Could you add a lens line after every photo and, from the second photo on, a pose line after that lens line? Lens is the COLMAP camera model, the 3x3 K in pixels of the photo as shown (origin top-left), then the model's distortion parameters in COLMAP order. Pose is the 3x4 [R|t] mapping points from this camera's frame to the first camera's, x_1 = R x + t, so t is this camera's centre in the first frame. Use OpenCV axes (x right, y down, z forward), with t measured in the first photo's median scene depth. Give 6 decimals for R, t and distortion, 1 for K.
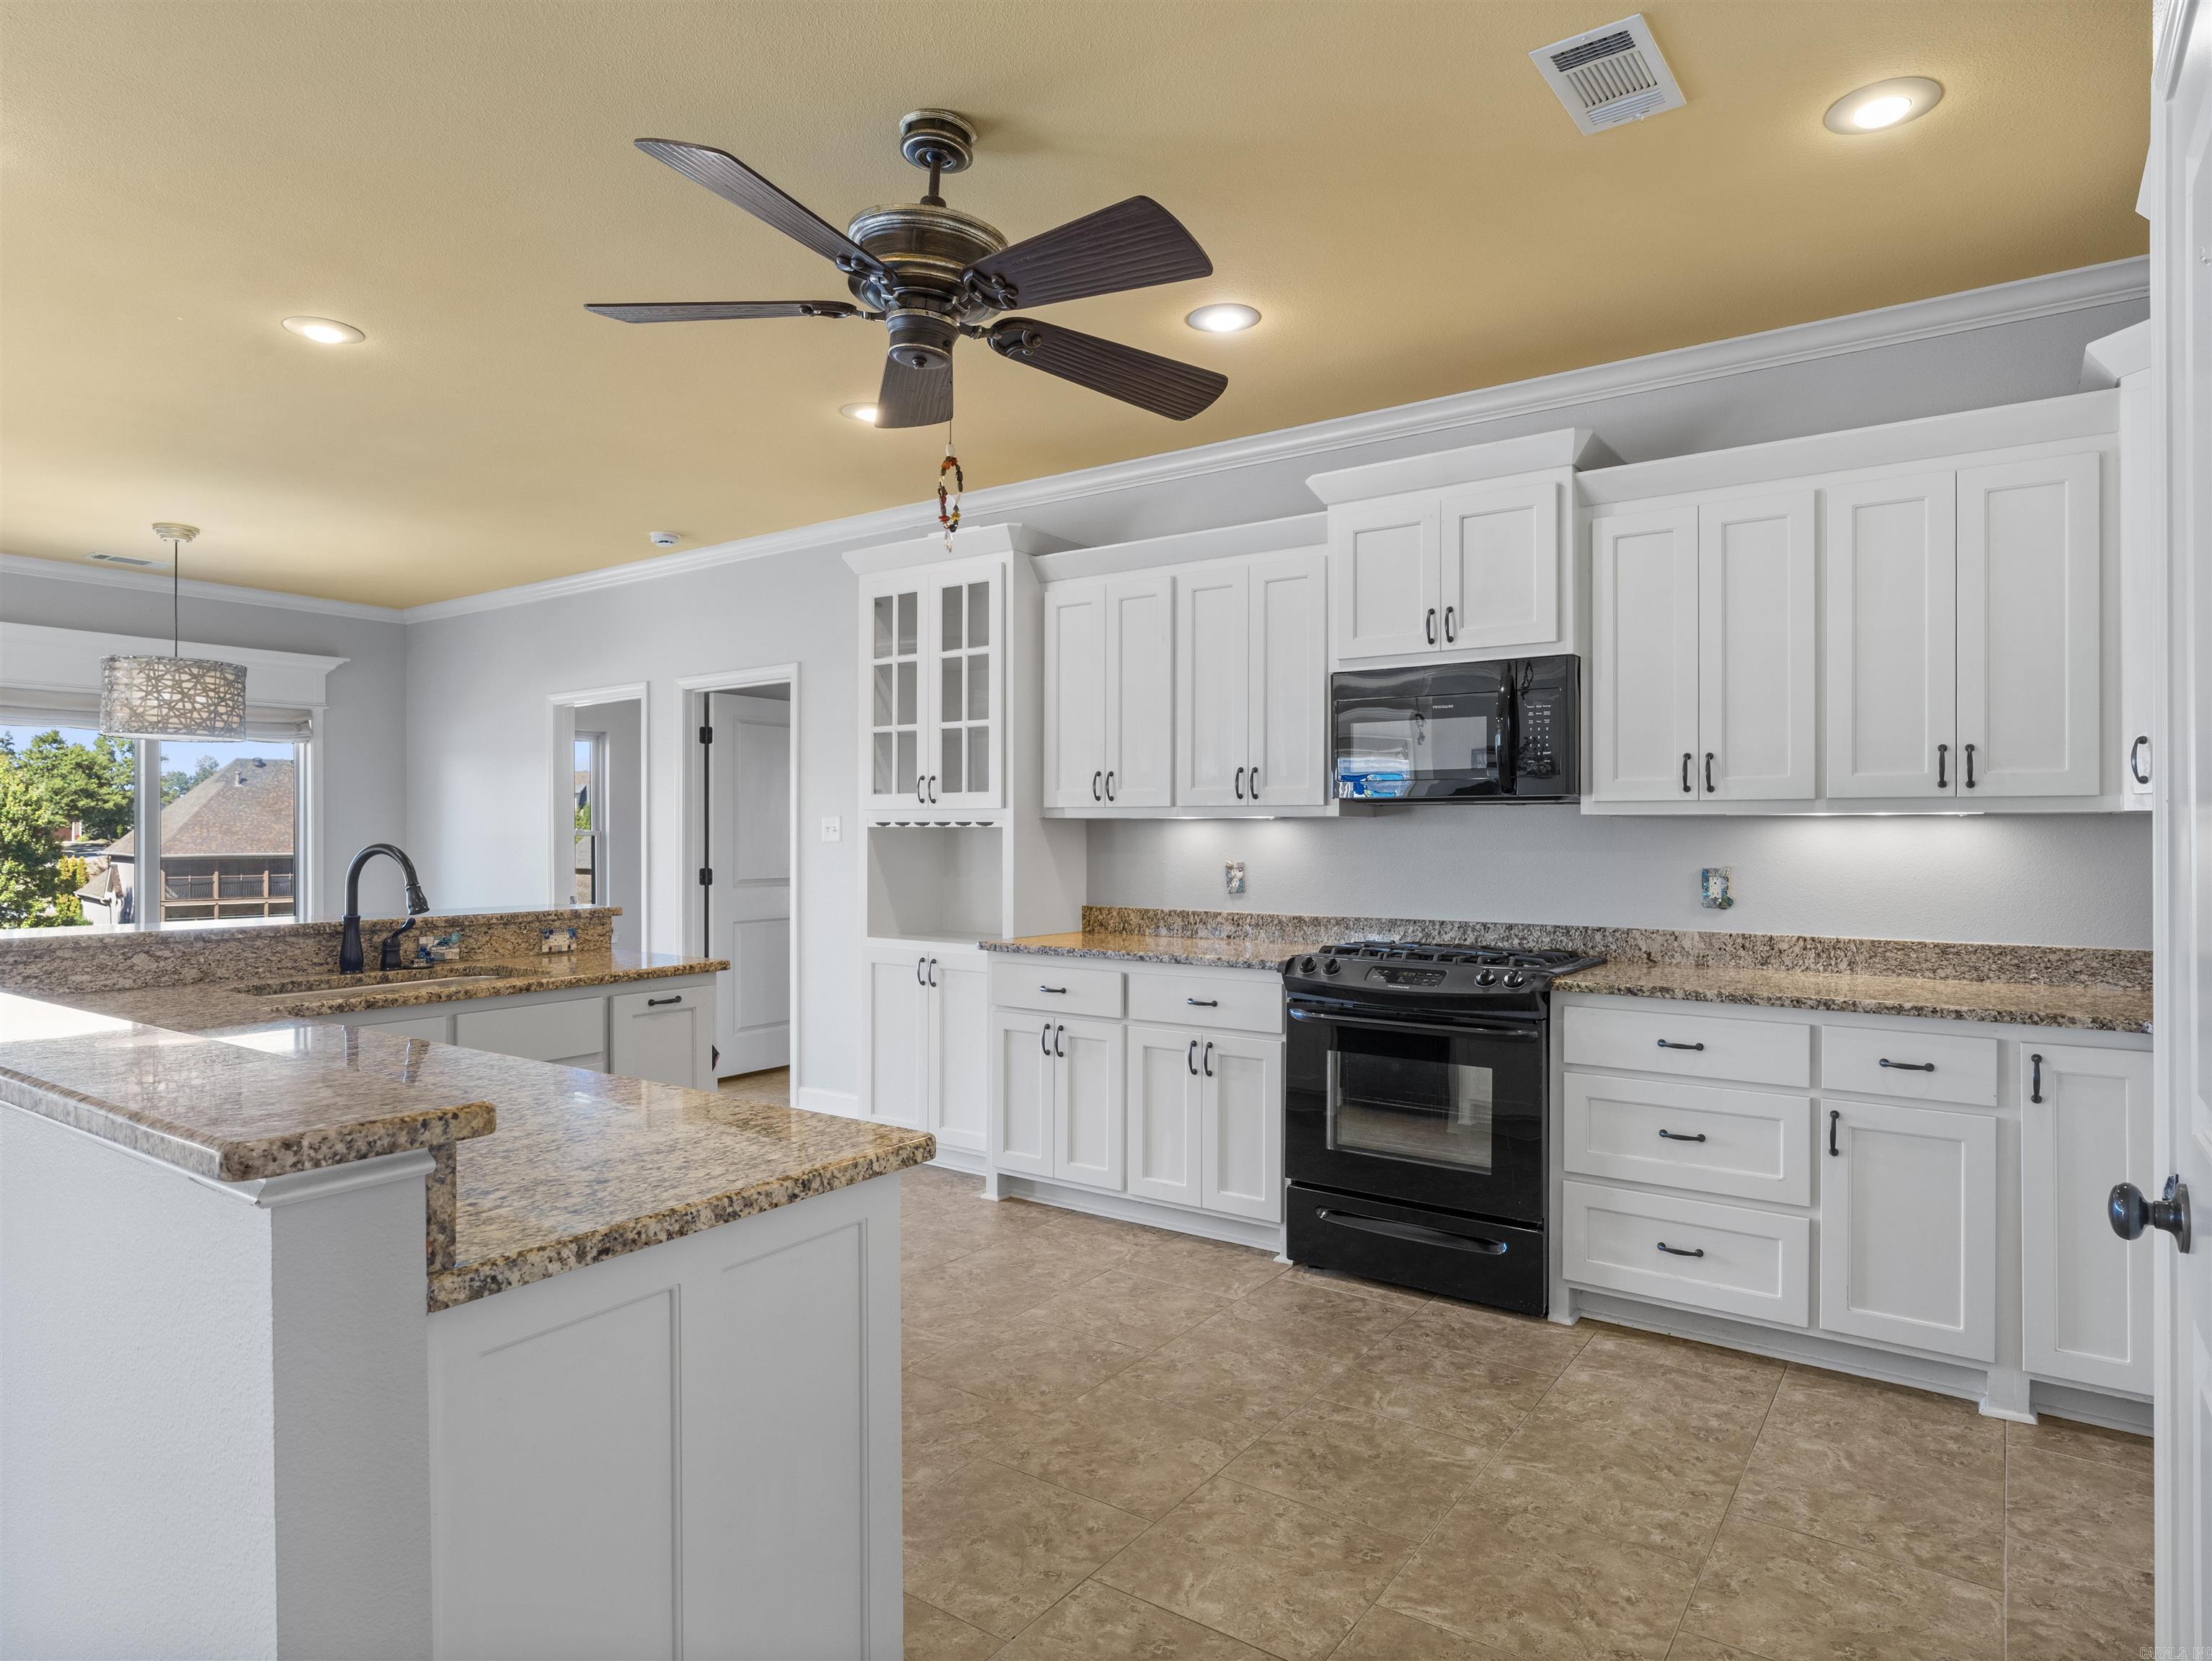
lens RADIAL K [[1249.7, 0, 1105.0], [0, 1249.7, 833.6], [0, 0, 1]] dist [-0.001543, -0.003930]
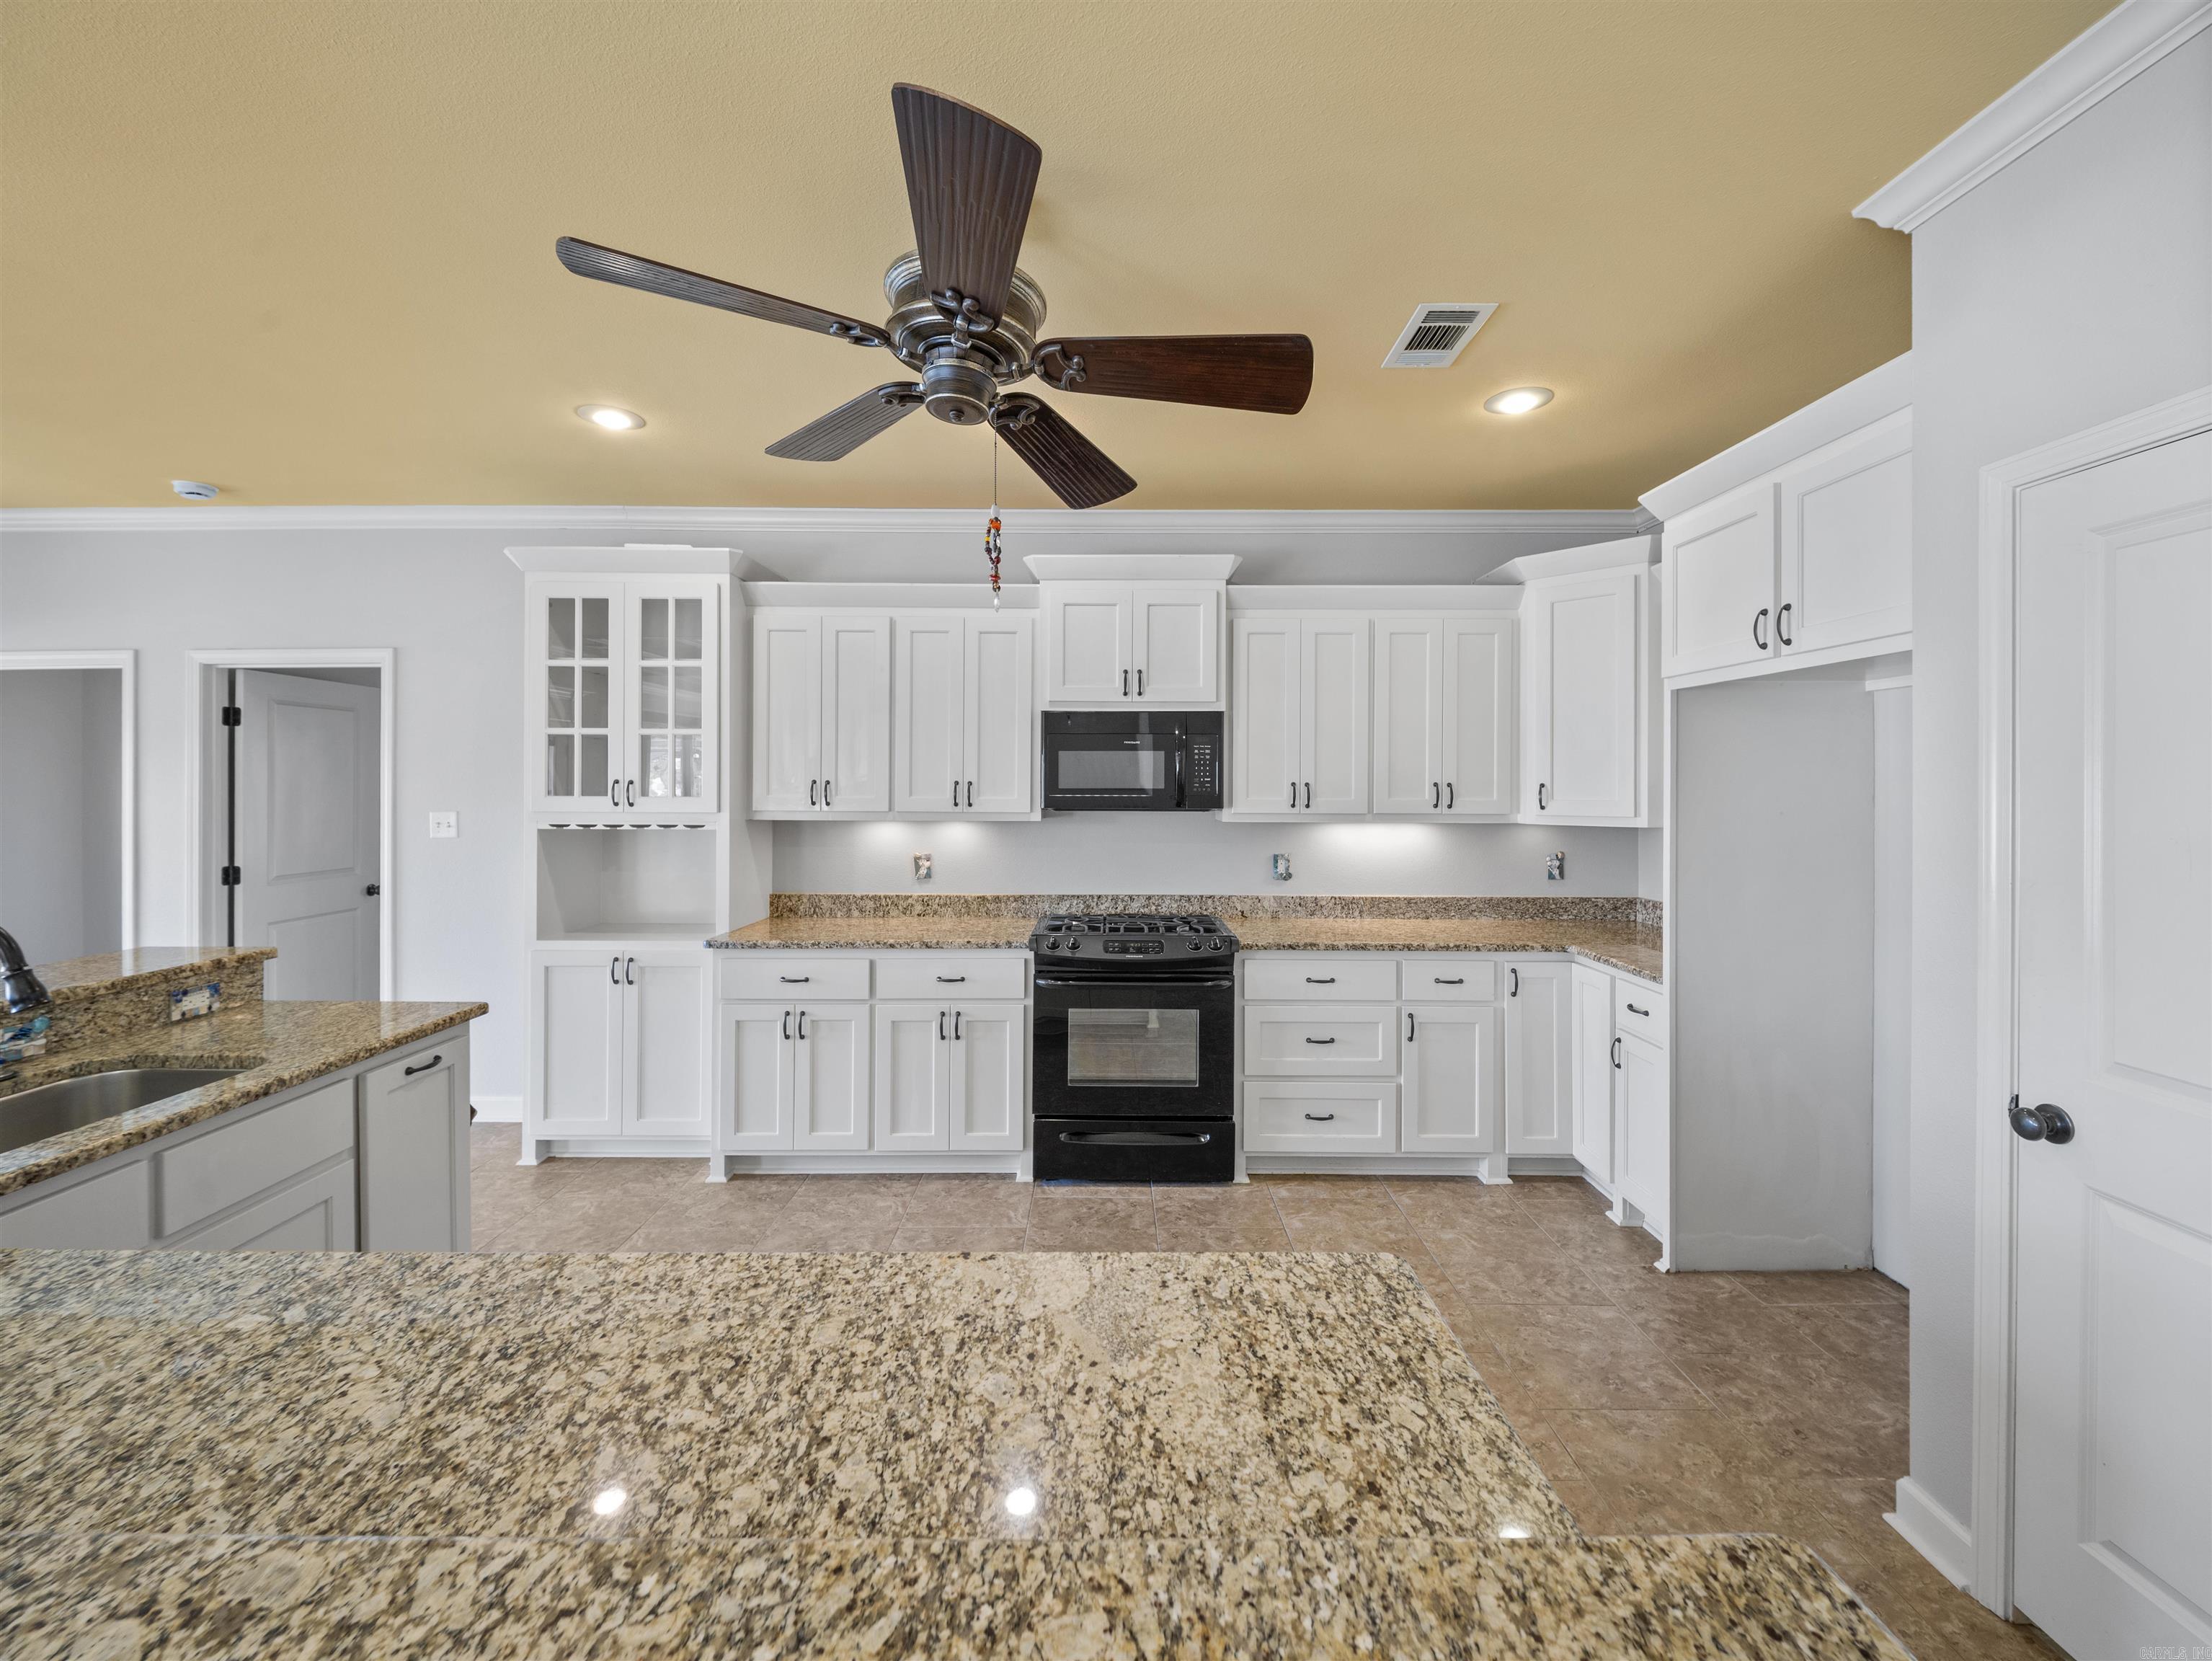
lens RADIAL K [[879.9, 0, 1097.7], [0, 879.9, 787.0], [0, 0, 1]] dist [0.007178, -0.004403]
pose [[0.821850, 0.001049, 0.569703, -0.269874], [-0.001115, 0.999999, -0.000232, -0.046659], [-0.569703, -0.000444, 0.821850, 0.209798]]
